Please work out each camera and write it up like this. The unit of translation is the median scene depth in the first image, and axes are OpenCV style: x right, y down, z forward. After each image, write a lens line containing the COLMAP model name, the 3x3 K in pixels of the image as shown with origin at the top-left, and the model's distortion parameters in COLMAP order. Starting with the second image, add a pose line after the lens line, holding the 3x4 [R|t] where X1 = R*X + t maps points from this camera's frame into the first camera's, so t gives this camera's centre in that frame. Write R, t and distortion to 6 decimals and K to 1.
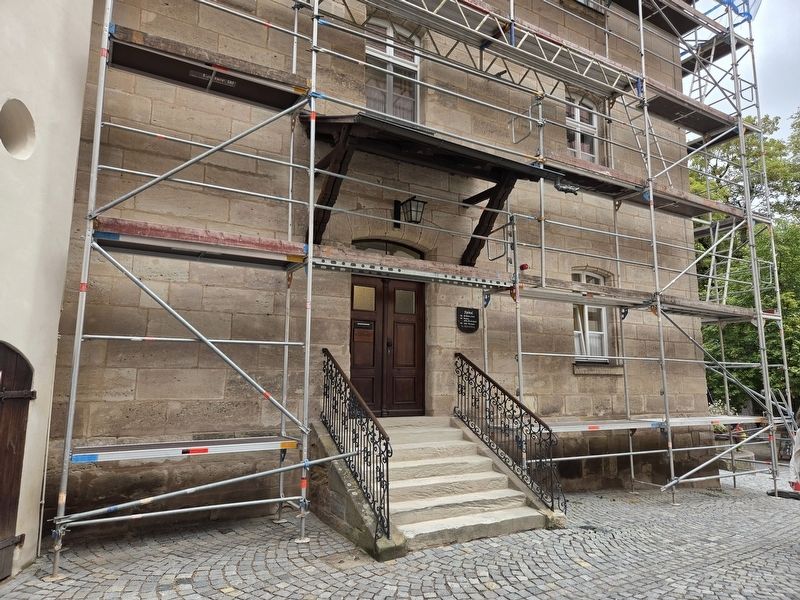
lens RADIAL K [[526.3, 0, 399.7], [0, 526.3, 298.0], [0, 0, 1]] dist [0.001904, -0.000814]
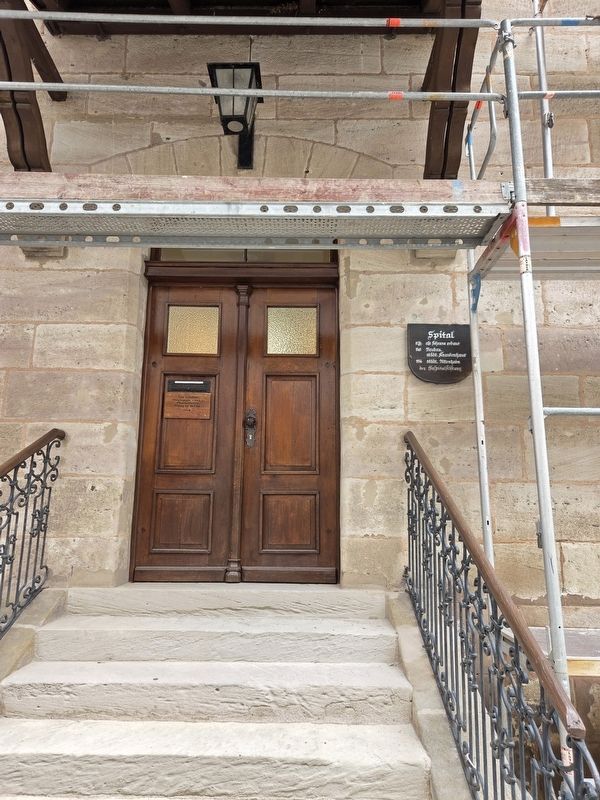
lens RADIAL K [[526.3, 0, 304.4], [0, 526.3, 420.4], [0, 0, 1]] dist [0.001904, -0.000814]
pose [[0.858945, -0.083237, -0.505257, 0.248885], [0.070278, 0.996526, -0.044696, 0.108196], [0.507222, 0.002883, 0.861811, 0.616563]]
